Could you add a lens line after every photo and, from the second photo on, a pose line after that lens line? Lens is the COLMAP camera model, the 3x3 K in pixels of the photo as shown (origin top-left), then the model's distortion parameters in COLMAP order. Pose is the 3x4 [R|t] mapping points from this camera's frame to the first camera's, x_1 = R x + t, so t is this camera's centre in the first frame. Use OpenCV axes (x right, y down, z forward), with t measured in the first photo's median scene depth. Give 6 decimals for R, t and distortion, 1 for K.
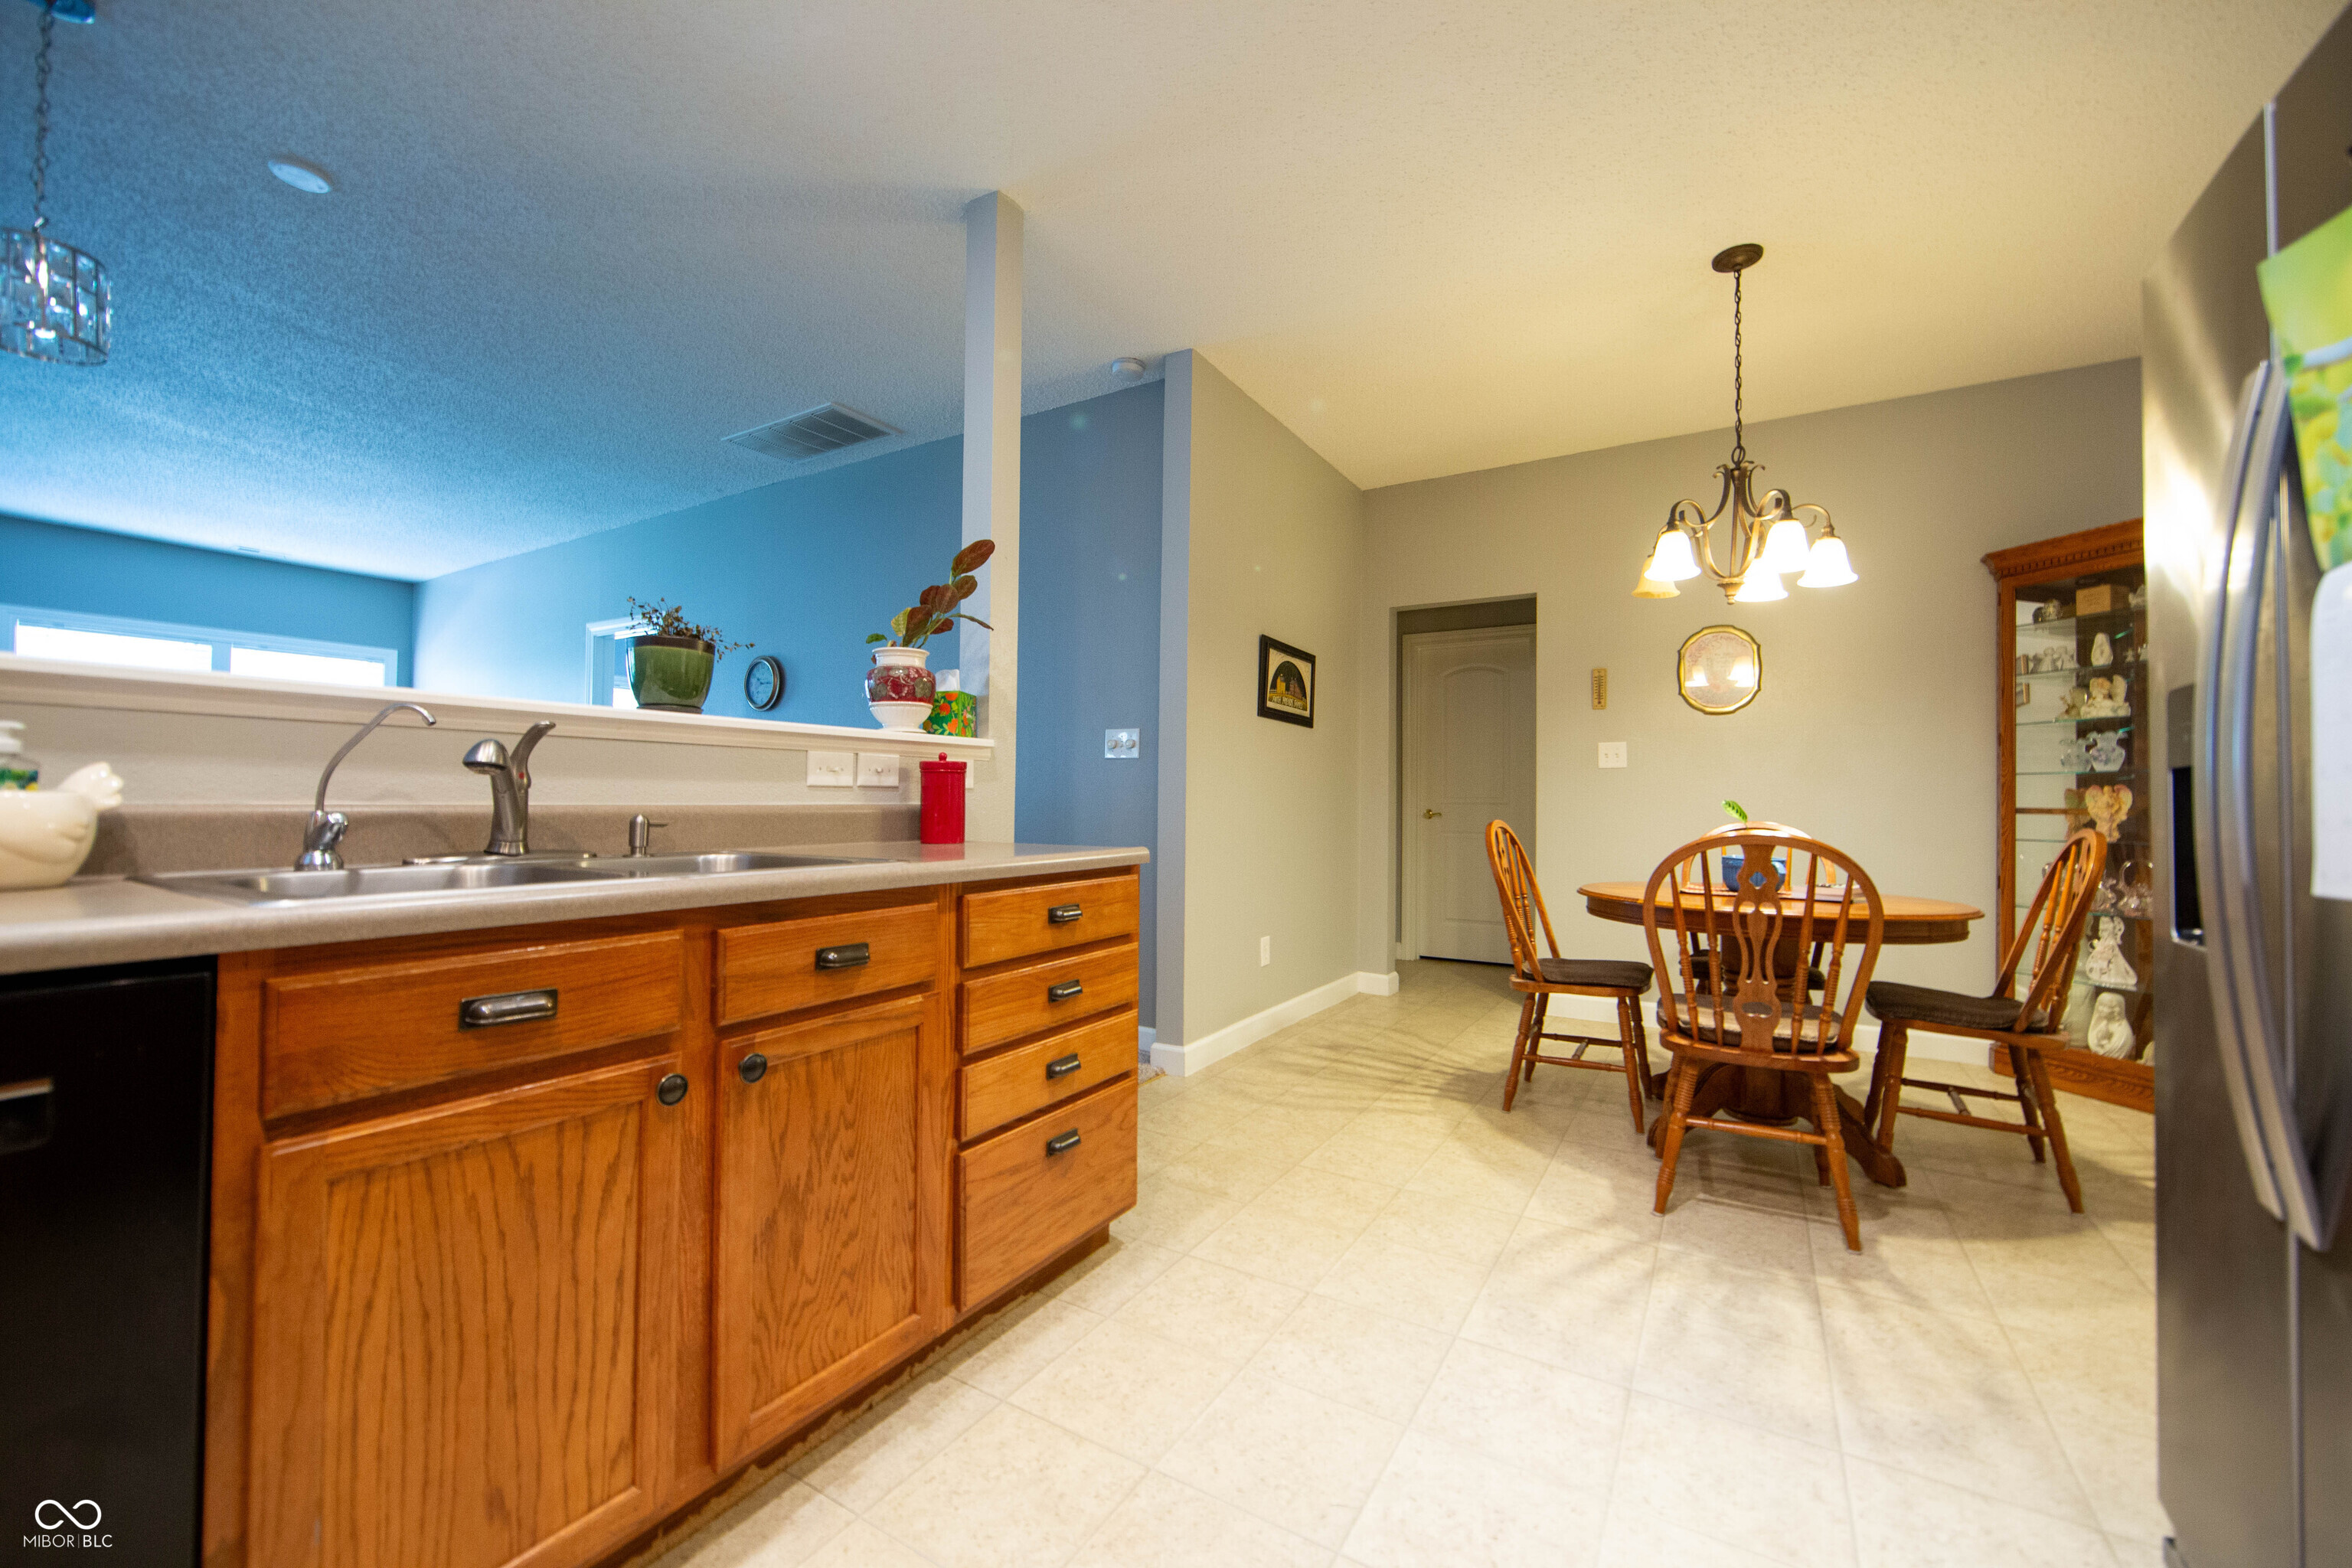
lens RADIAL K [[923.8, 0, 1179.4], [0, 923.8, 782.3], [0, 0, 1]] dist [-0.017036, 0.003758]
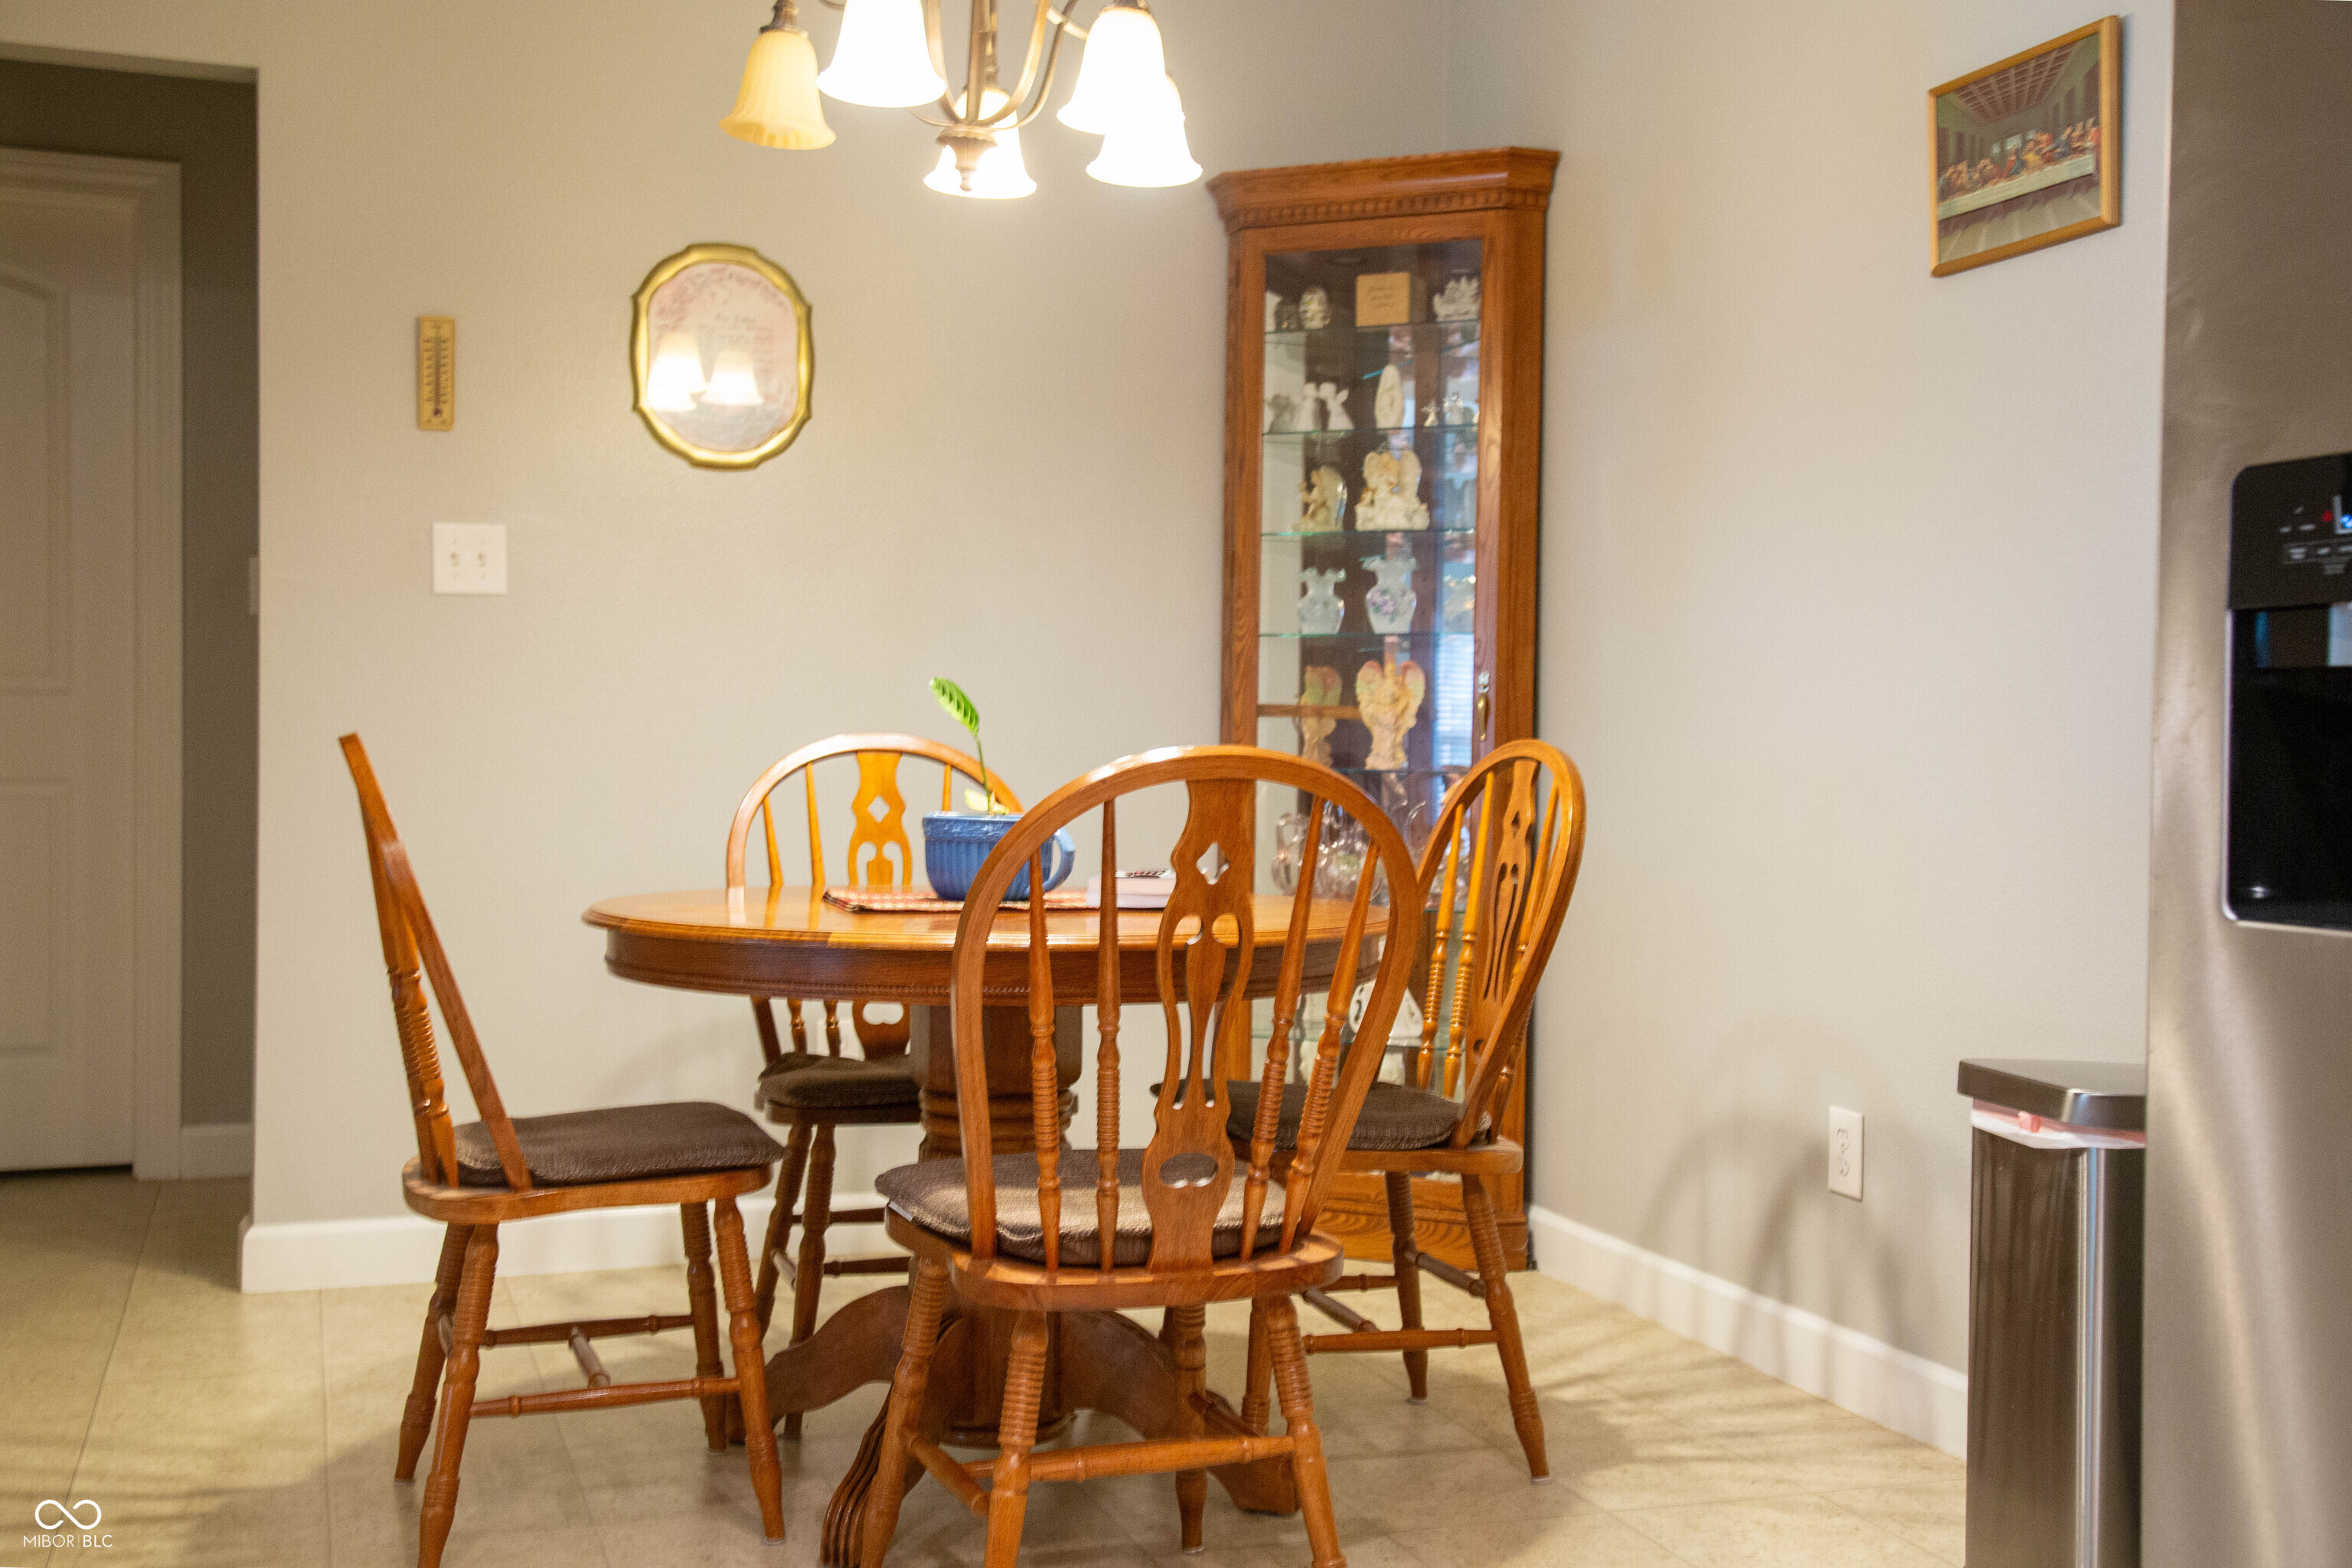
lens RADIAL K [[2509.1, 0, 1176.0], [0, 2509.1, 784.0], [0, 0, 1]] dist [-0.029263, 0.228734]
pose [[0.635895, -0.019273, 0.771535, -0.182908], [-0.022099, 0.998824, 0.043164, 0.016234], [-0.771459, -0.044498, 0.634721, 0.205491]]
